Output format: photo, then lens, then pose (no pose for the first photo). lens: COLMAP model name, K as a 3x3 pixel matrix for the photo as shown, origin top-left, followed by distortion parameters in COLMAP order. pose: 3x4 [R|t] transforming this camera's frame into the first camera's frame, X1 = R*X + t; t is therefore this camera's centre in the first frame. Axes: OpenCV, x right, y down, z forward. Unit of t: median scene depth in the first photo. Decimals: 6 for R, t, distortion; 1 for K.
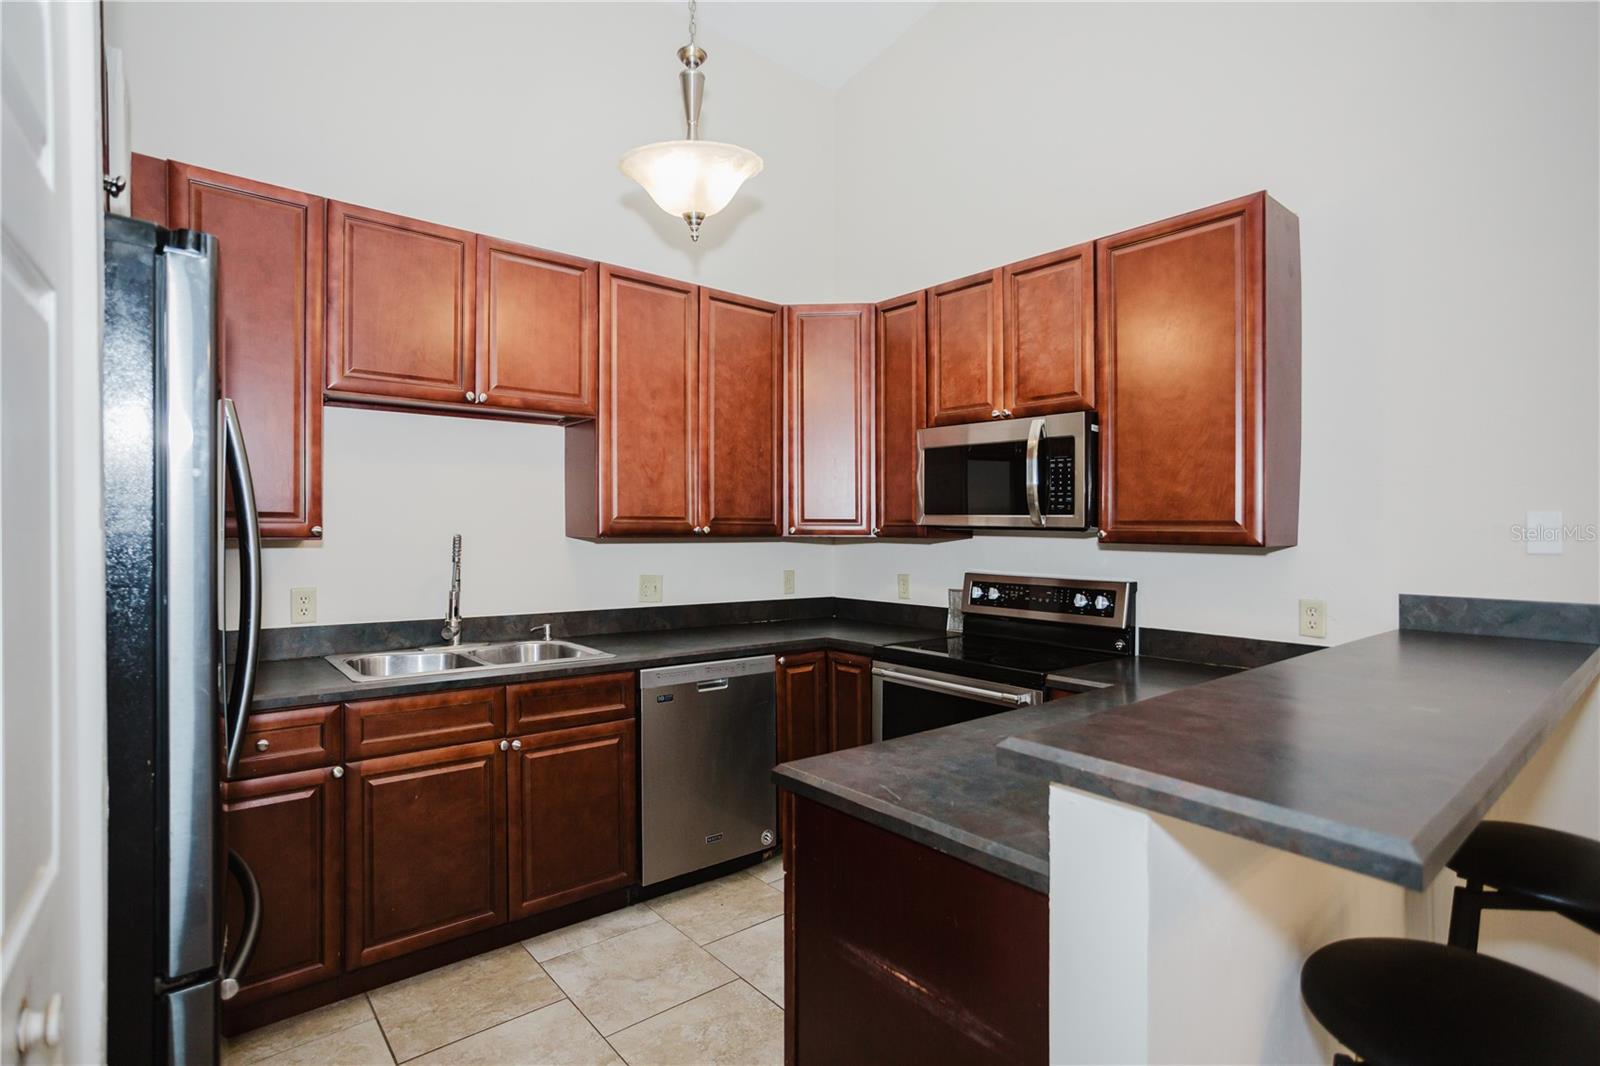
lens RADIAL K [[809.3, 0, 800.0], [0, 809.3, 533.0], [0, 0, 1]] dist [-0.002395, 0.000019]
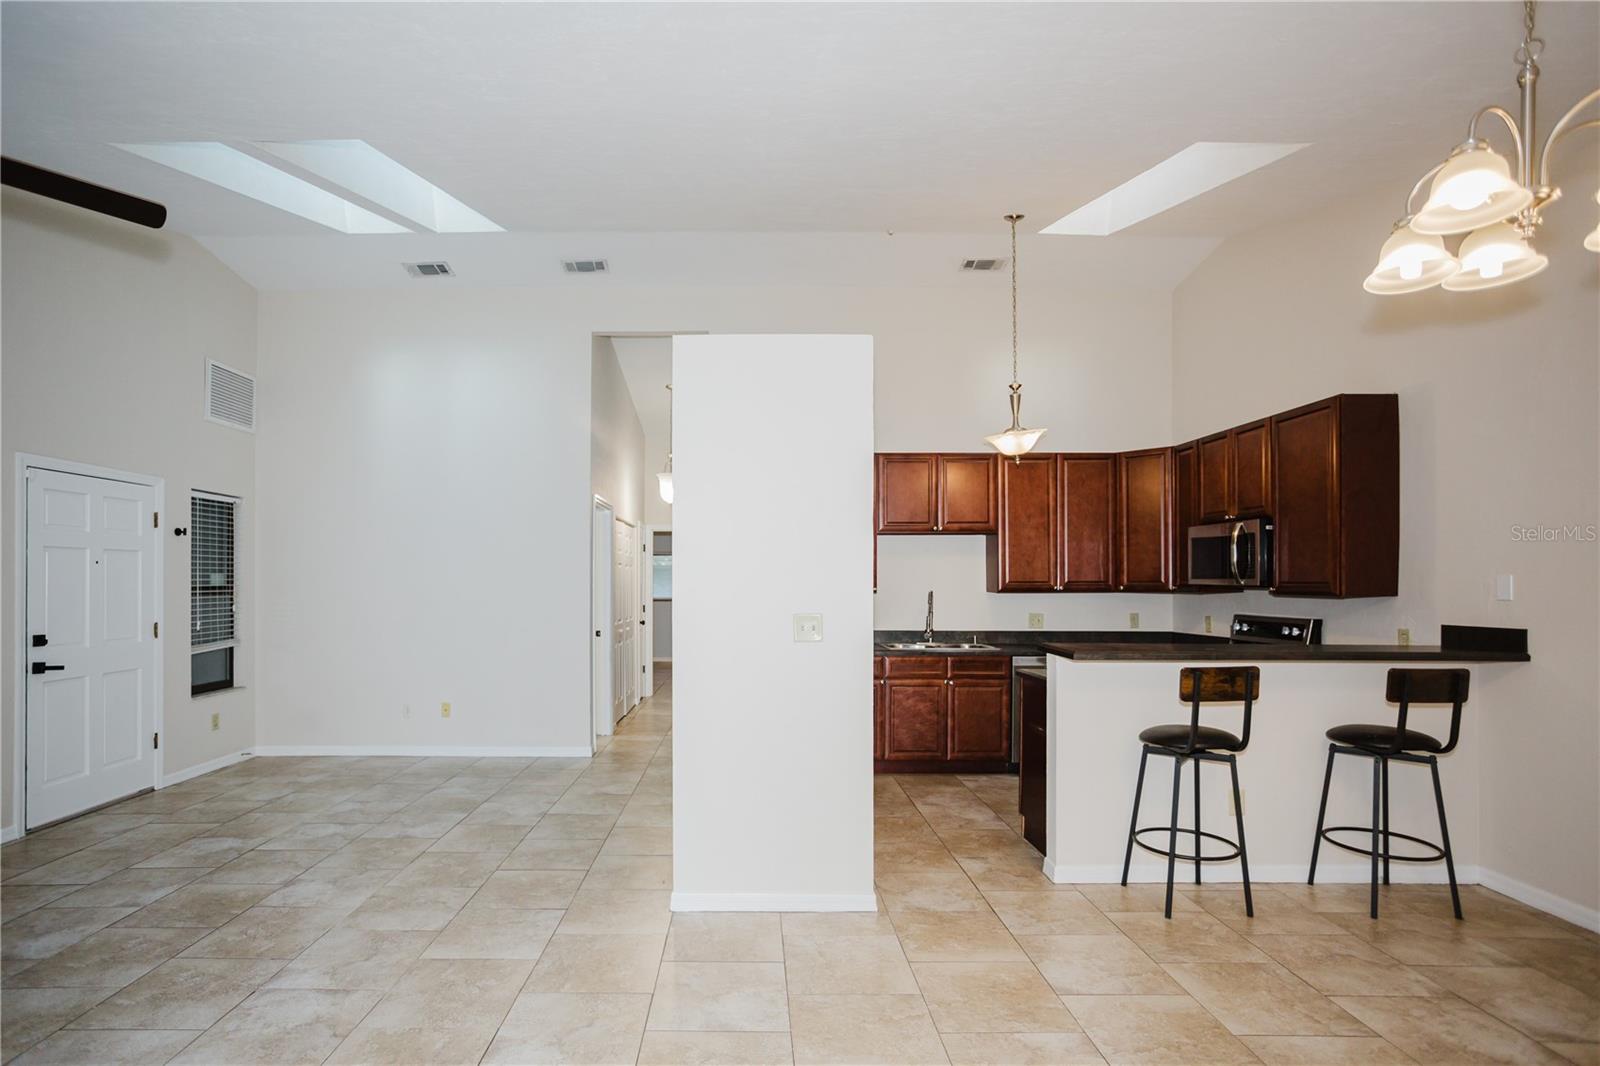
lens RADIAL K [[786.7, 0, 748.7], [0, 786.7, 585.1], [0, 0, 1]] dist [-0.004757, -0.000100]
pose [[0.765472, -0.008073, -0.643419, 0.540723], [0.001697, 0.999943, -0.010527, 0.007149], [0.643467, 0.006966, 0.765442, -0.898069]]
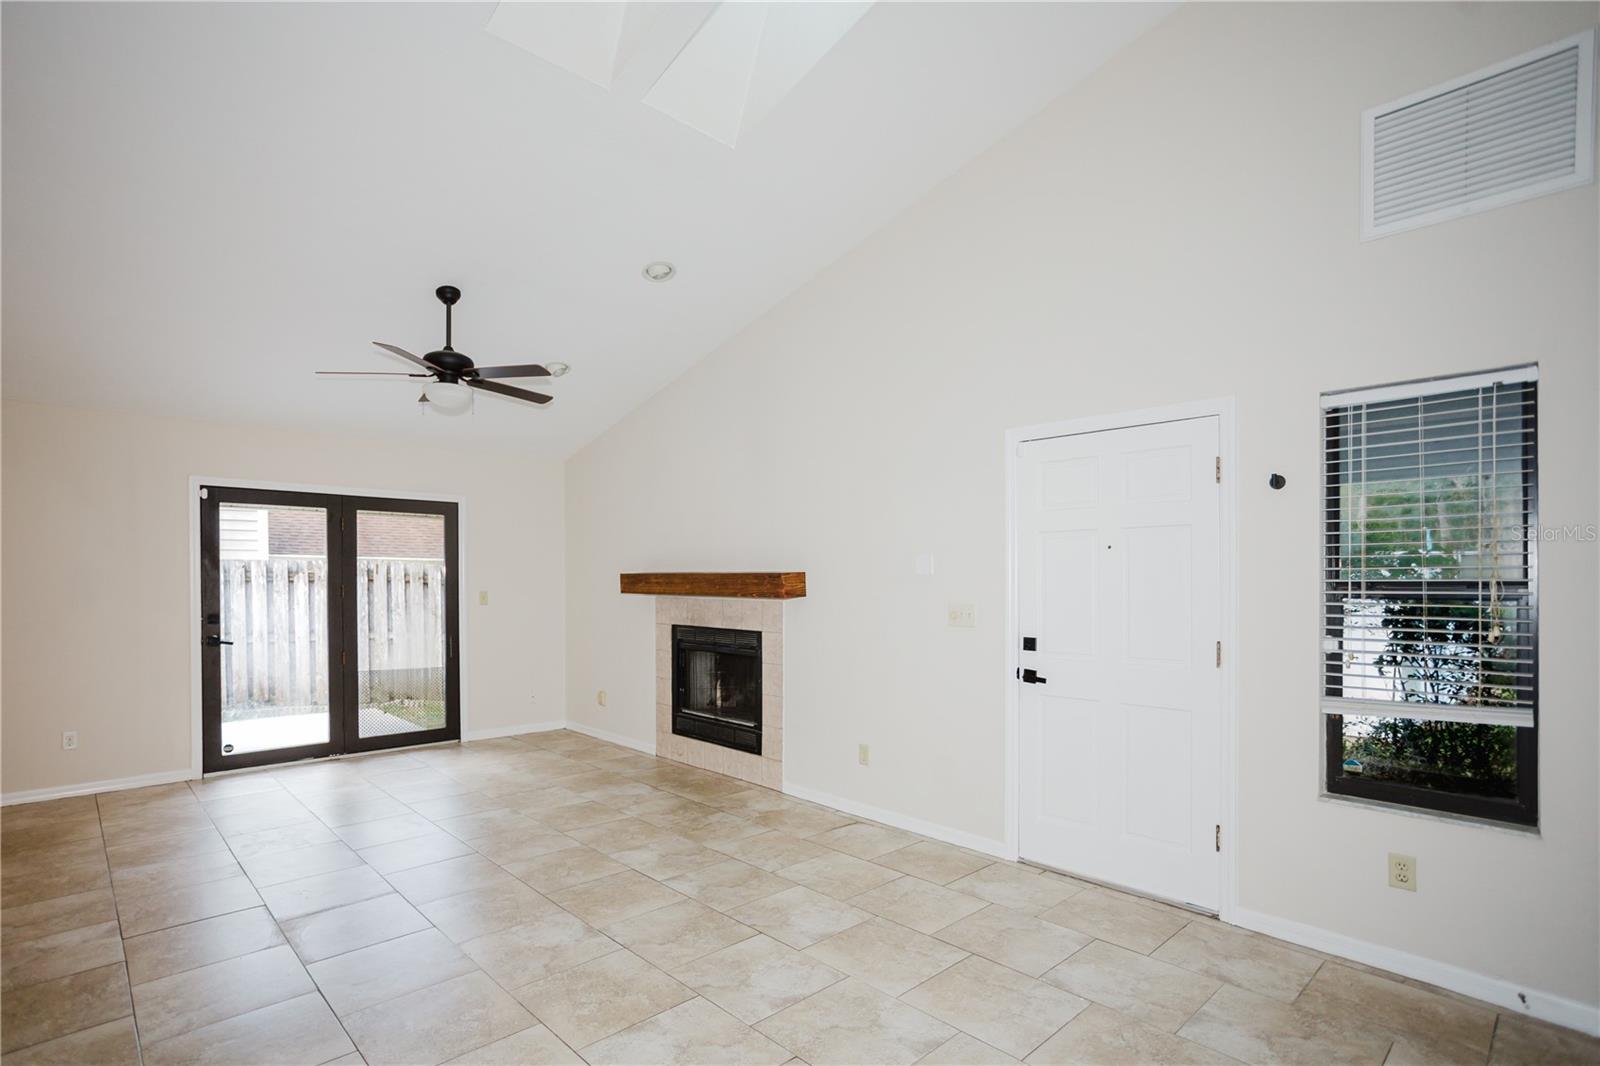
lens RADIAL K [[776.2, 0, 790.3], [0, 776.2, 587.9], [0, 0, 1]] dist [-0.004543, 0.000183]
pose [[-0.998000, -0.008769, -0.062601, -0.931972], [-0.009312, 0.999921, 0.008384, -0.002962], [0.062523, 0.008951, -0.998003, 0.555574]]
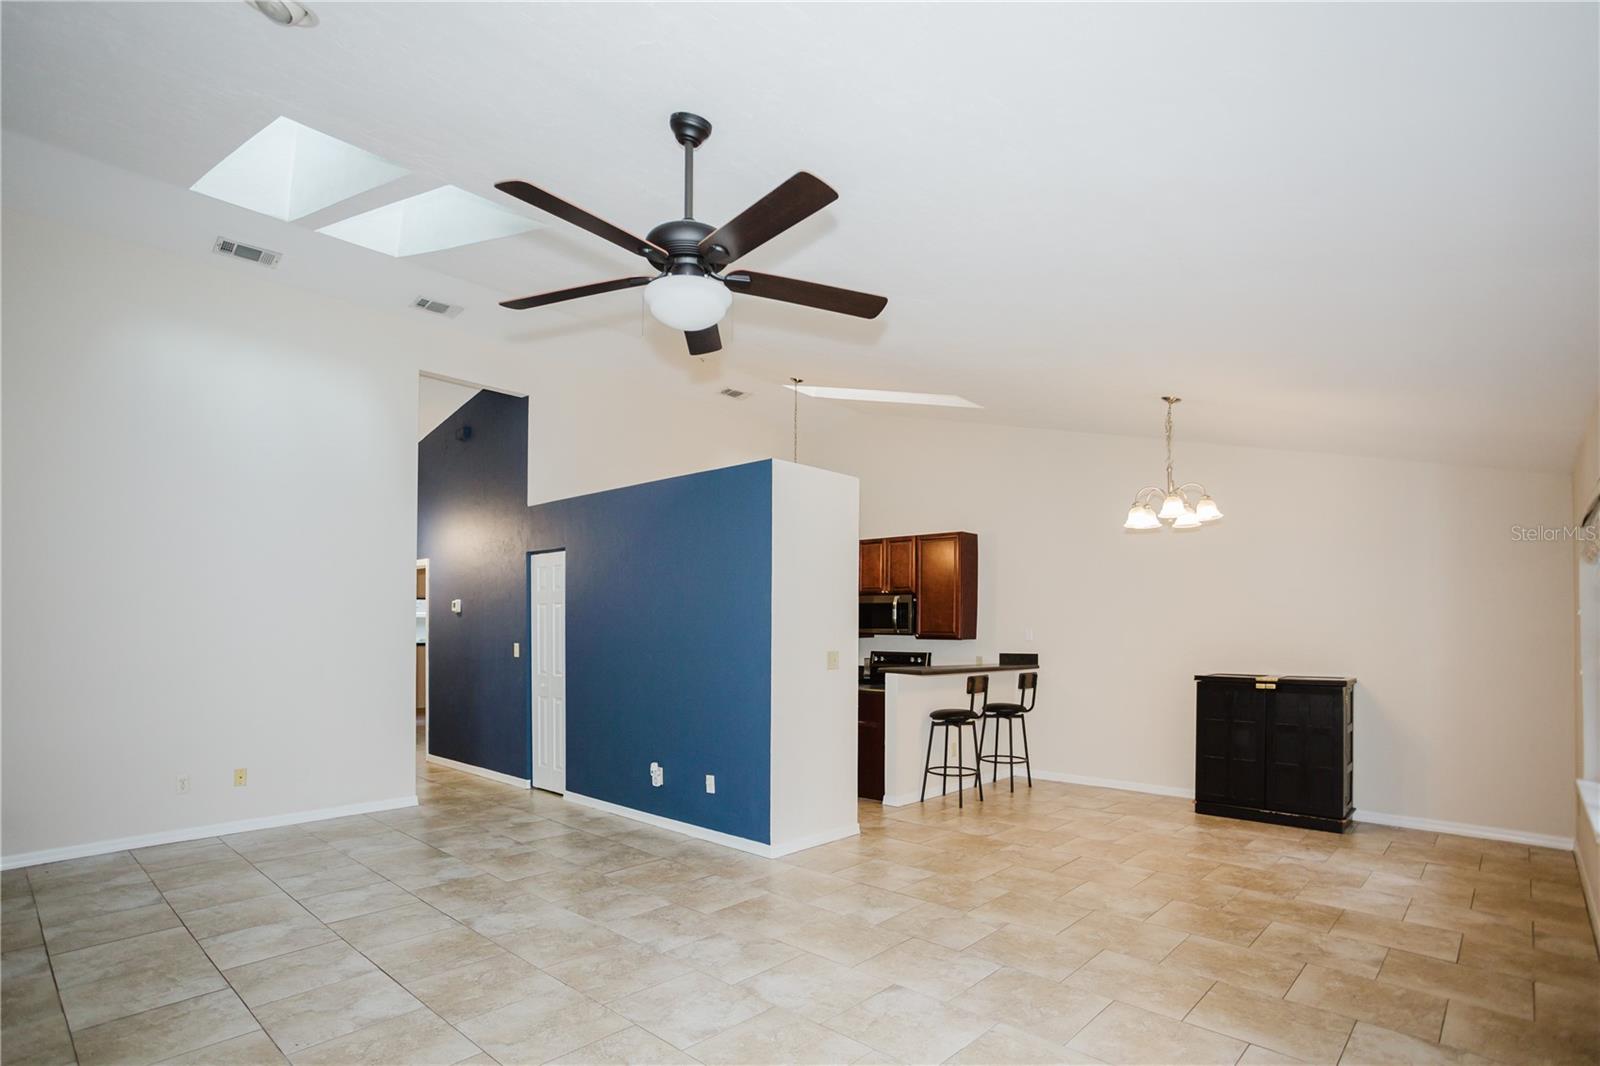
lens RADIAL K [[793.1, 0, 800.7], [0, 793.1, 641.7], [0, 0, 1]] dist [-0.023661, 0.000191]
pose [[0.991966, -0.001989, 0.126489, -0.389769], [0.001041, 0.999971, 0.007562, 0.001268], [-0.126500, -0.007370, 0.991939, -1.698466]]
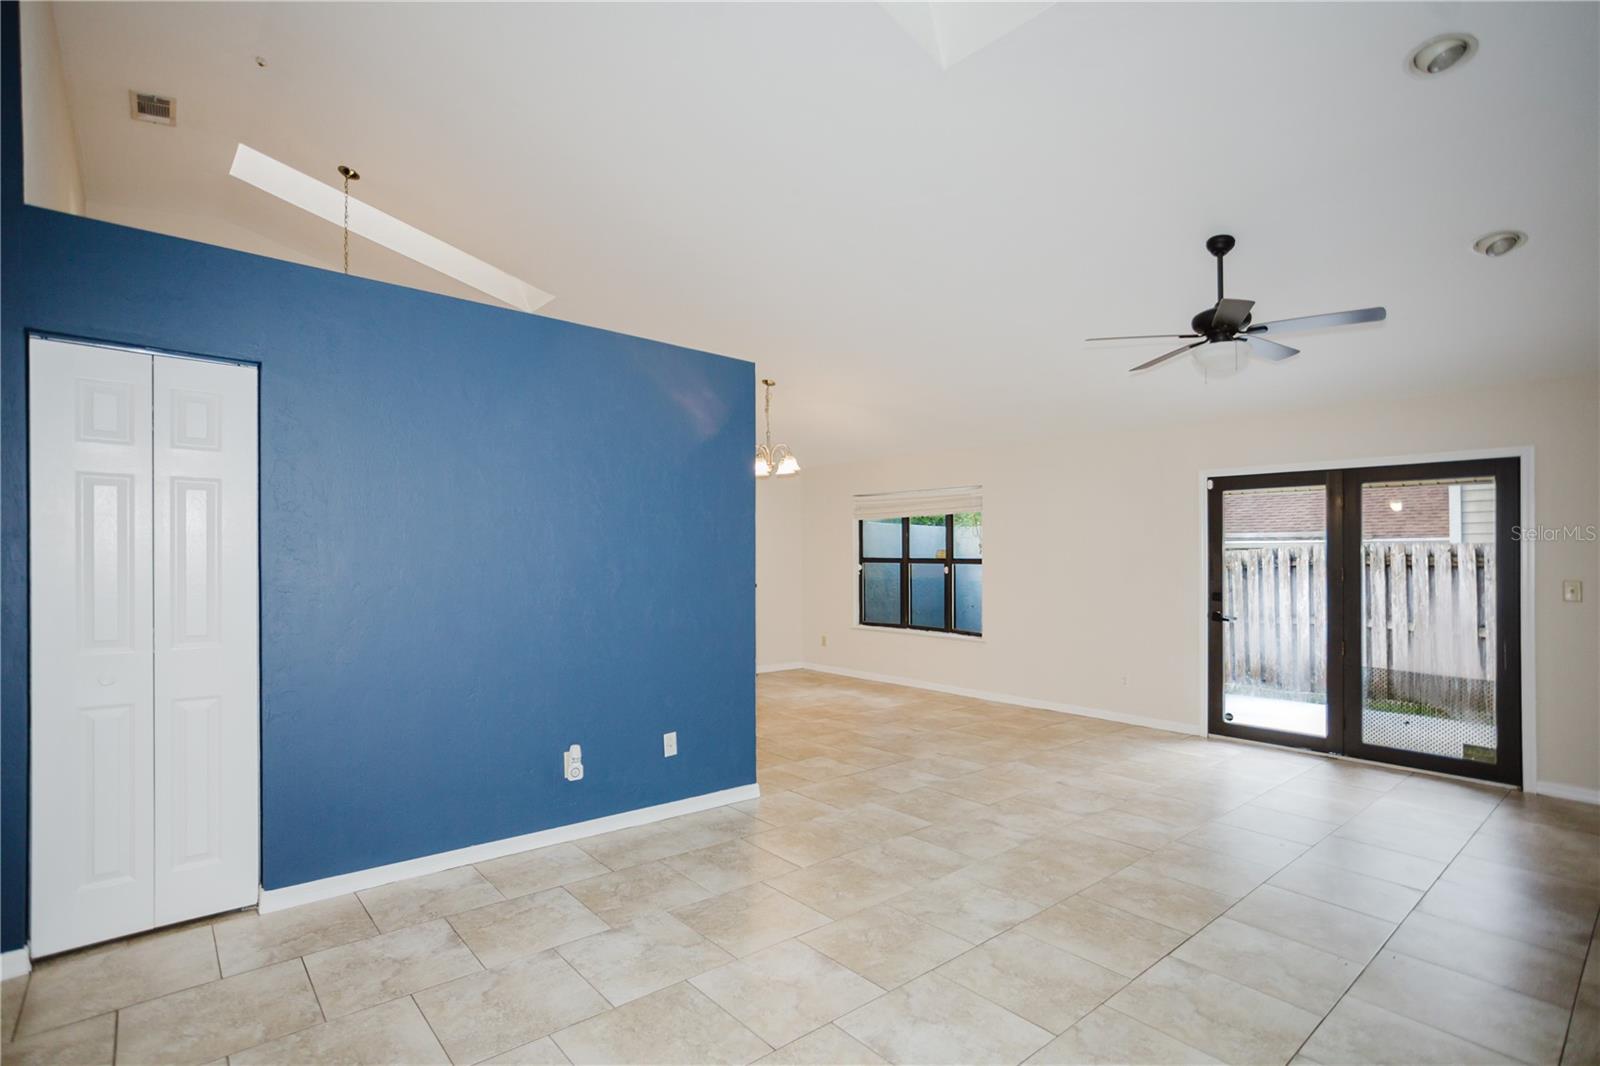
lens RADIAL K [[776.2, 0, 790.3], [0, 776.2, 587.9], [0, 0, 1]] dist [-0.004543, 0.000183]
pose [[-0.021320, -0.046644, 0.998684, -1.651903], [-0.014773, 0.998817, 0.046335, -0.002464], [-0.999664, -0.013765, -0.021984, -0.150254]]
